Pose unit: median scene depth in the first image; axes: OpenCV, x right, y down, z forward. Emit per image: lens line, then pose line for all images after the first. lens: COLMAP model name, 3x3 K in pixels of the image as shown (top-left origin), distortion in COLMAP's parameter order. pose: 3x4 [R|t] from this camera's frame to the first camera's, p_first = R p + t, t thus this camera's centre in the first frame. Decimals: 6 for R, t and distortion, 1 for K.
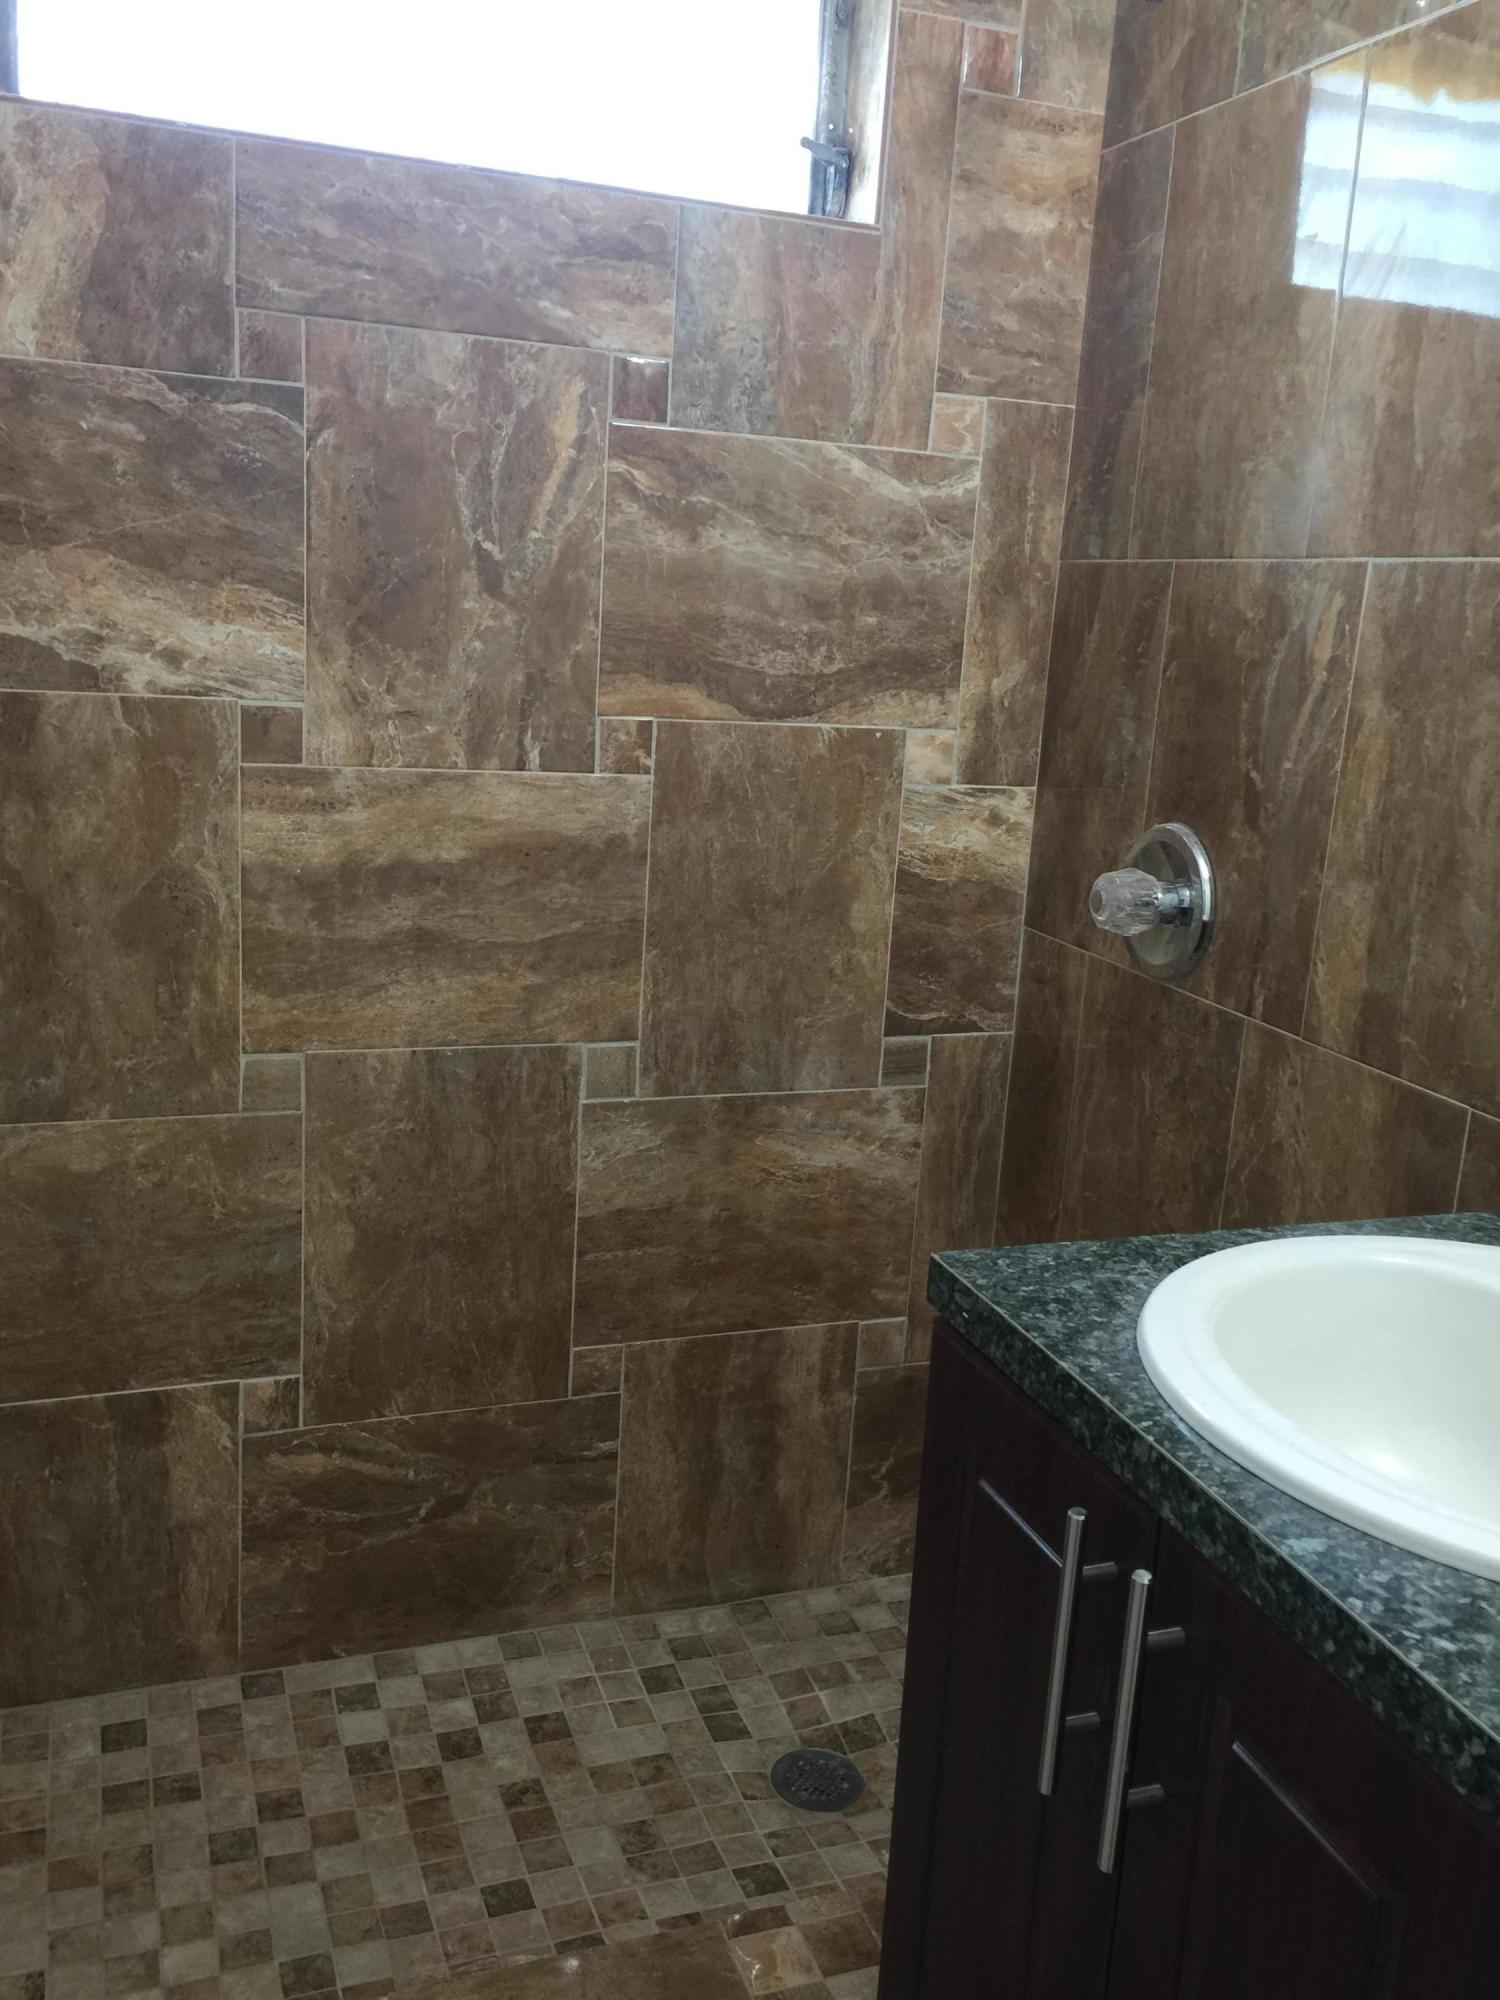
lens RADIAL K [[1722.5, 0, 756.0], [0, 1722.5, 992.8], [0, 0, 1]] dist [0.068065, -0.082829]
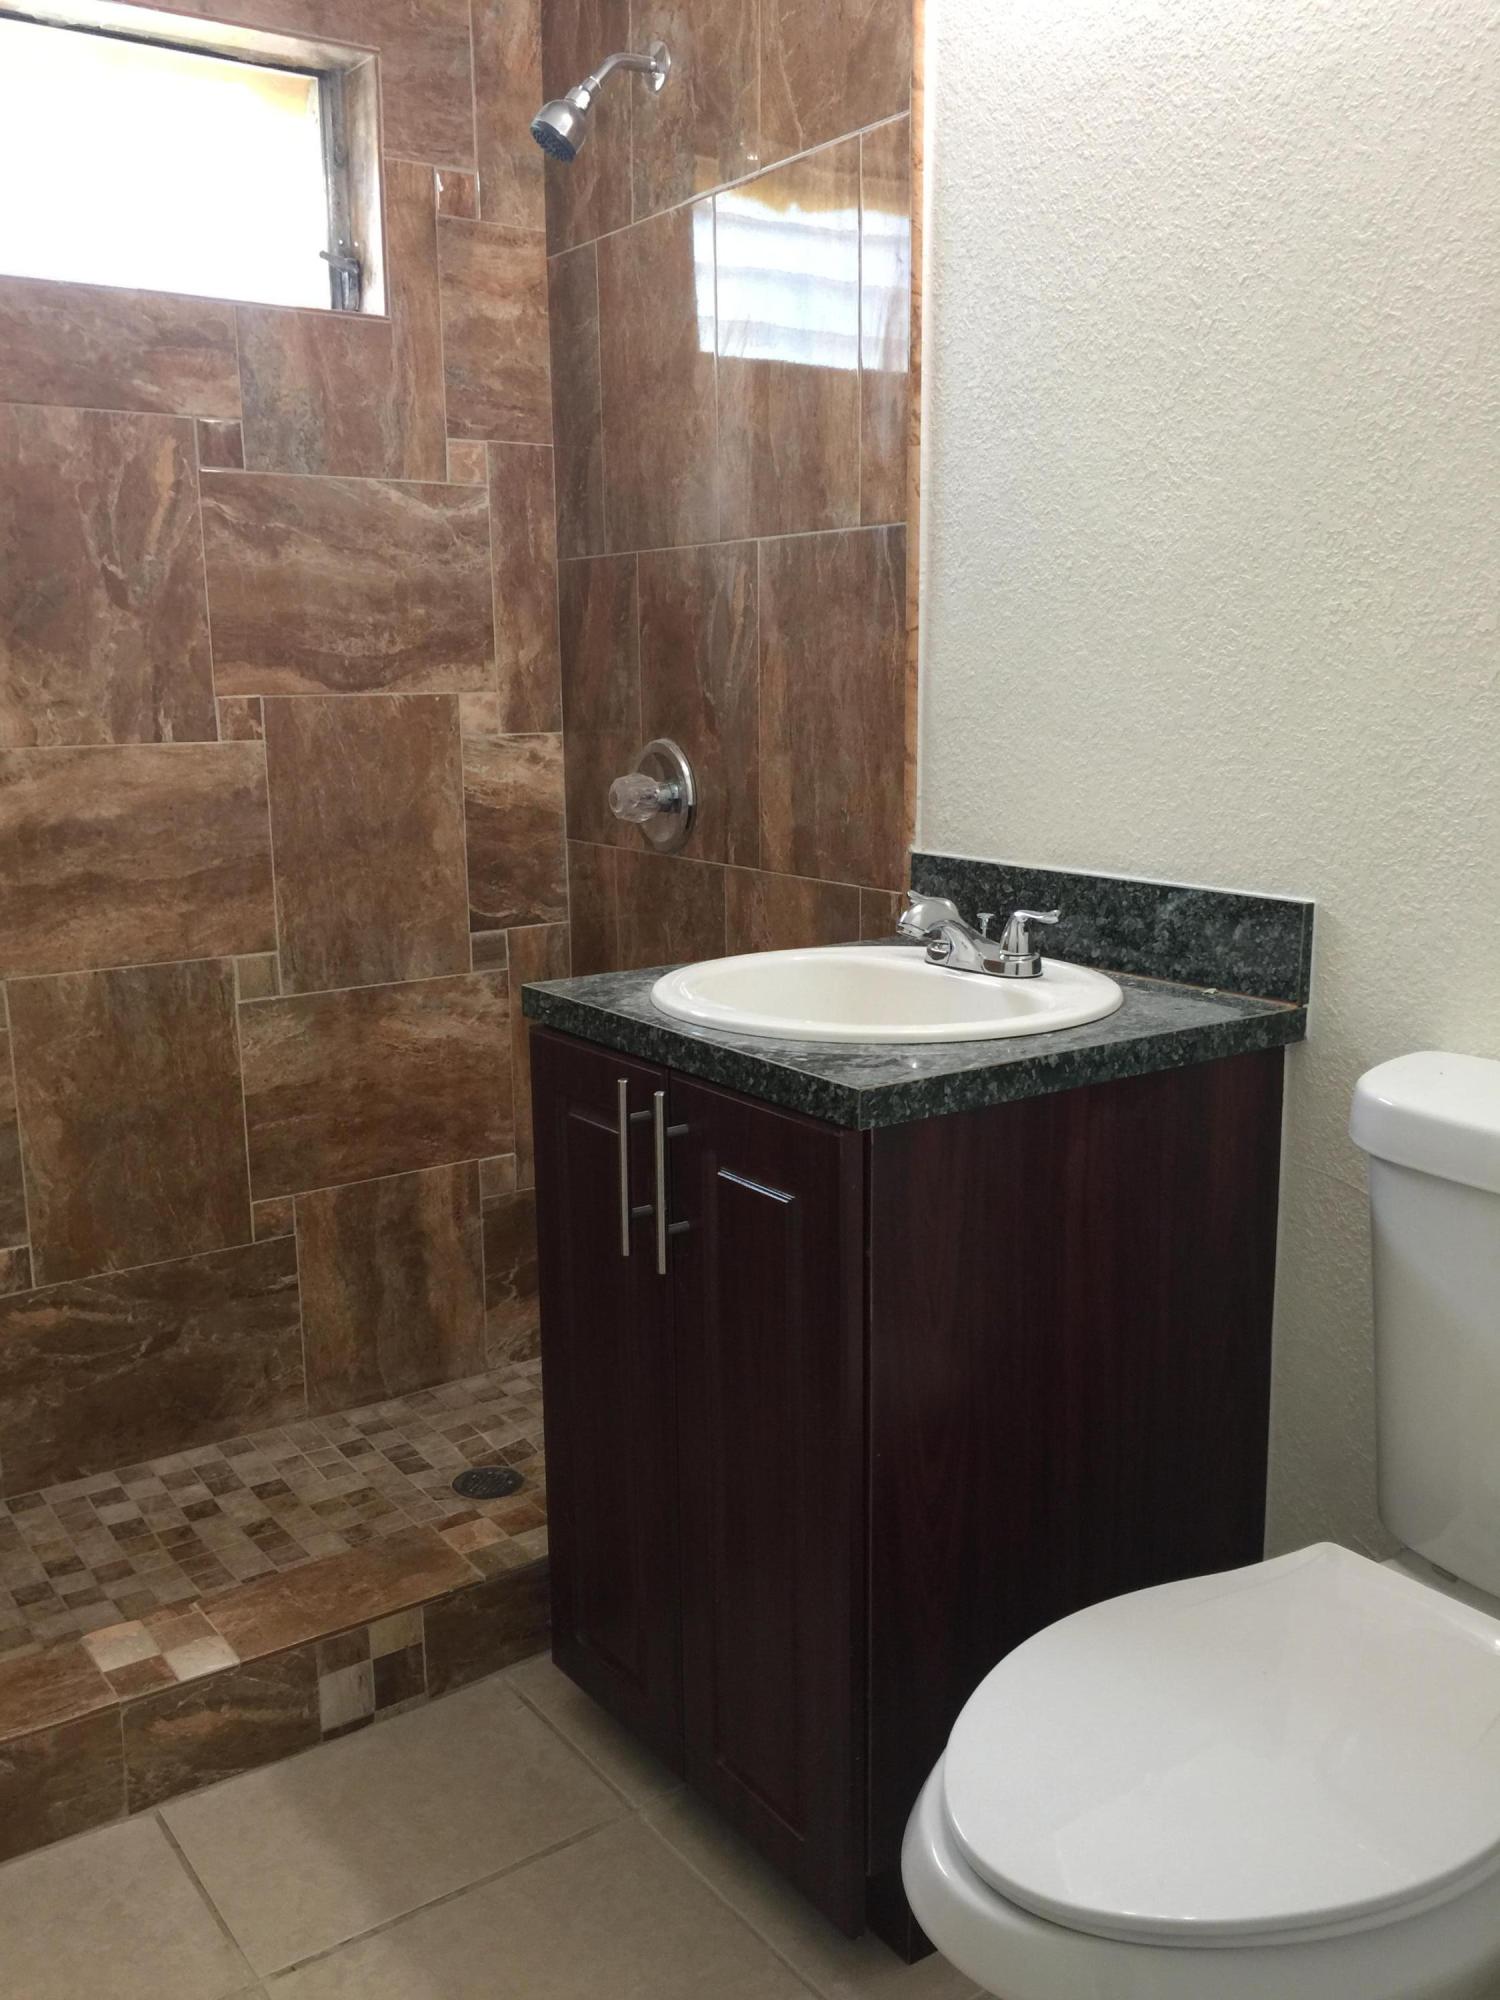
lens RADIAL K [[1722.5, 0, 748.9], [0, 1722.5, 991.3], [0, 0, 1]] dist [0.068065, -0.082829]
pose [[0.962981, -0.120038, 0.241369, -0.046639], [0.126205, 0.991952, -0.010200, 0.119482], [-0.238202, 0.040284, 0.970380, -0.334509]]
